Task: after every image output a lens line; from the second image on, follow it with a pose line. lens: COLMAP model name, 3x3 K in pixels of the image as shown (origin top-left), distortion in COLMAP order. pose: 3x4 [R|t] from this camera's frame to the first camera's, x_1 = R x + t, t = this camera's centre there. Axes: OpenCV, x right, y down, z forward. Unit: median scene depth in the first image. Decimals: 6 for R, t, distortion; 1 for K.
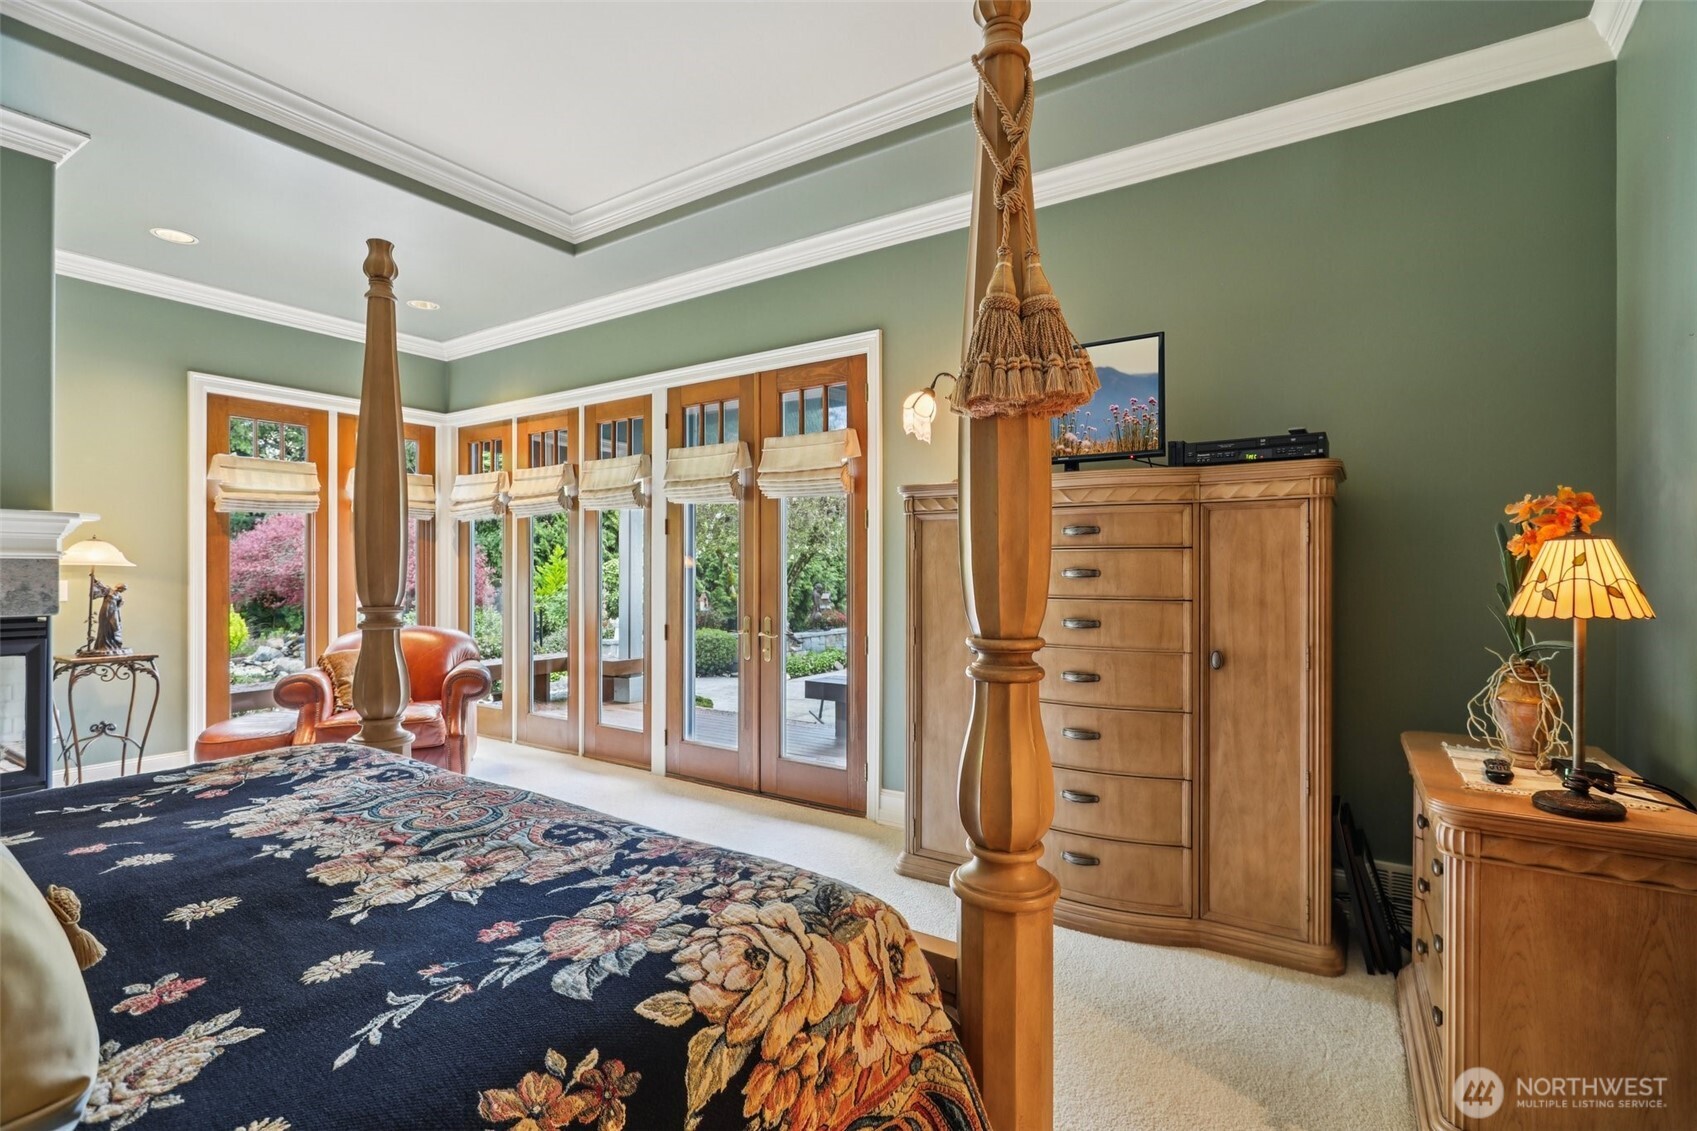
lens RADIAL K [[799.7, 0, 848.2], [0, 799.7, 568.2], [0, 0, 1]] dist [-0.000174, 0.003134]
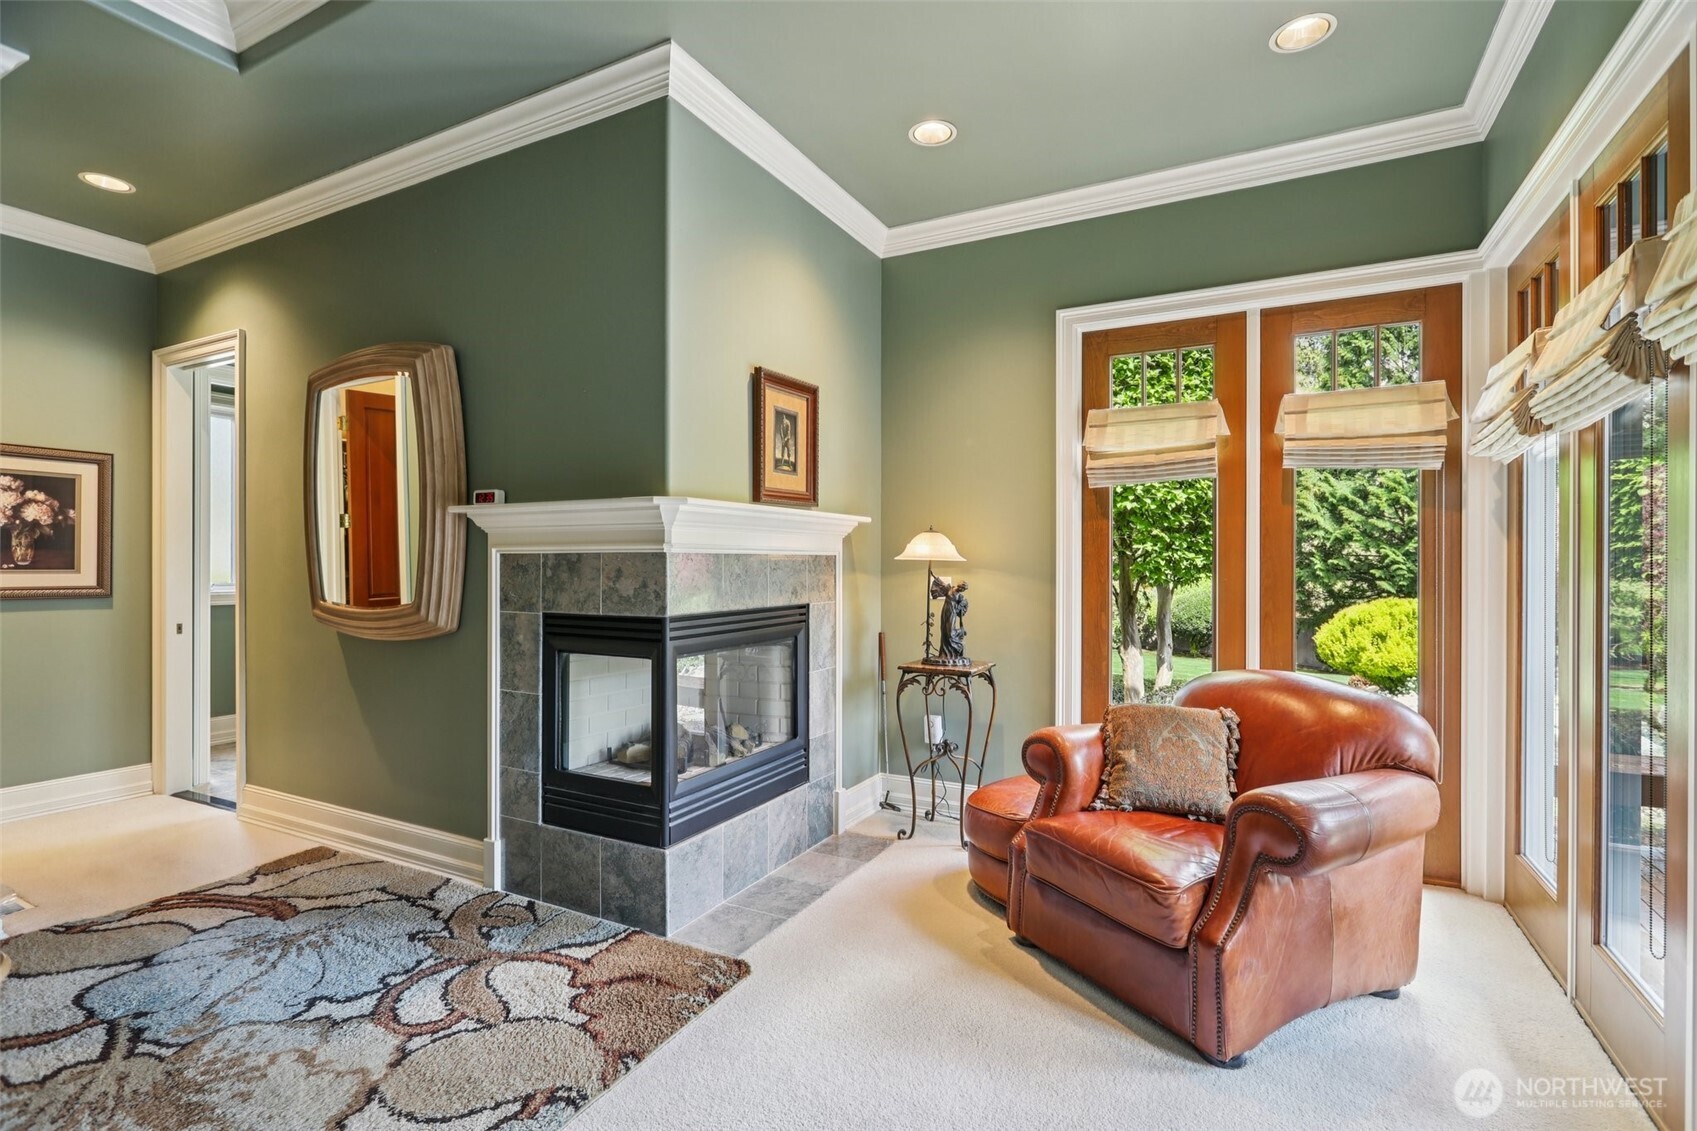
lens RADIAL K [[799.7, 0, 847.5], [0, 799.7, 573.6], [0, 0, 1]] dist [-0.000174, 0.003134]
pose [[0.095833, 0.007719, -0.995368, -0.066534], [-0.001380, 0.999970, 0.007622, 0.003501], [0.995396, 0.000643, 0.095841, 0.706873]]
